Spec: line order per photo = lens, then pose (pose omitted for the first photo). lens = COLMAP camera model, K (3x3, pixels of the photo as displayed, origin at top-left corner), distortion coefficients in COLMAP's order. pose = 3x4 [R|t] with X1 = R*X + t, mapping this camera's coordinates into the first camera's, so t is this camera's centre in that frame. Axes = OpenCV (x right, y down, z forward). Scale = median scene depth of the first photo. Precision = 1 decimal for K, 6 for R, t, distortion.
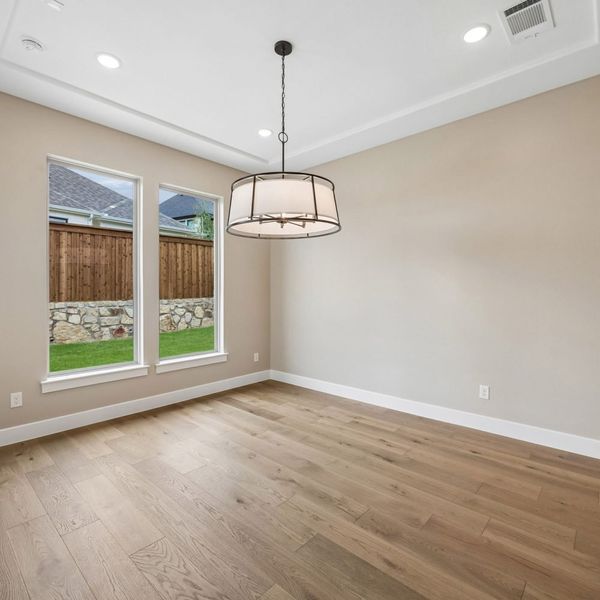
lens RADIAL K [[341.6, 0, 301.3], [0, 341.6, 293.2], [0, 0, 1]] dist [-0.001097, -0.000018]
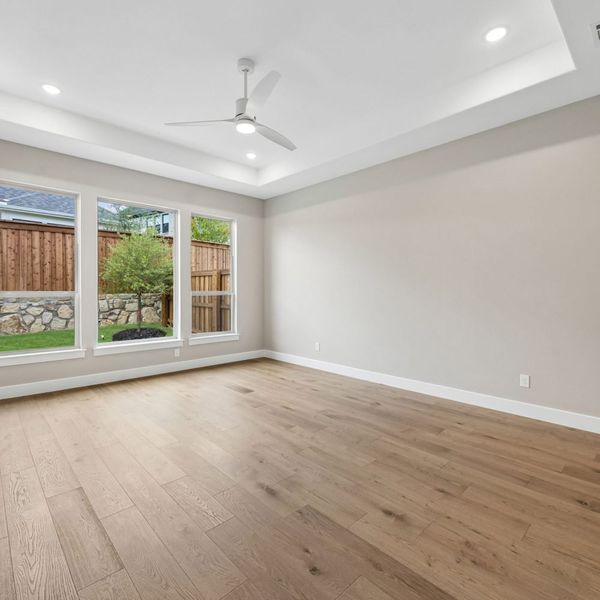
lens RADIAL K [[341.6, 0, 301.3], [0, 341.6, 293.2], [0, 0, 1]] dist [-0.001097, -0.000018]
pose [[0.997579, -0.002469, -0.069494, 0.362352], [0.002348, 0.999996, -0.001825, 0.012193], [0.069499, 0.001658, 0.997581, 0.190585]]
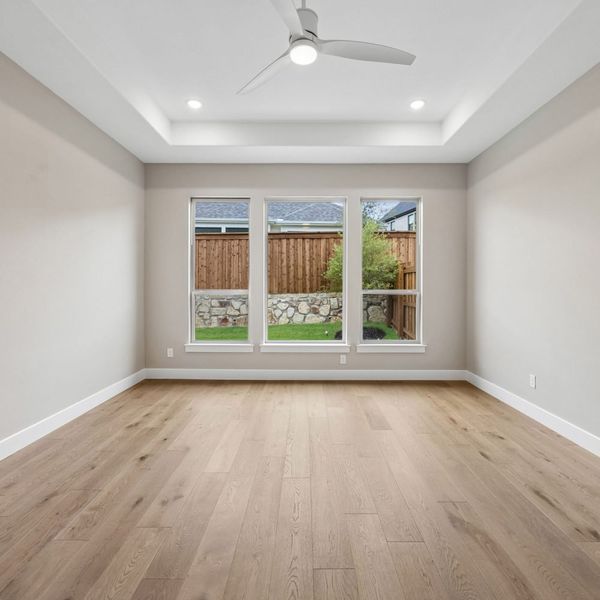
lens RADIAL K [[350.9, 0, 300.4], [0, 350.9, 292.5], [0, 0, 1]] dist [-0.000153, 0.001098]
pose [[0.670889, 0.003604, -0.741549, 0.446239], [-0.003685, 0.999992, 0.001526, 0.010957], [0.741548, 0.001708, 0.670897, 0.332868]]
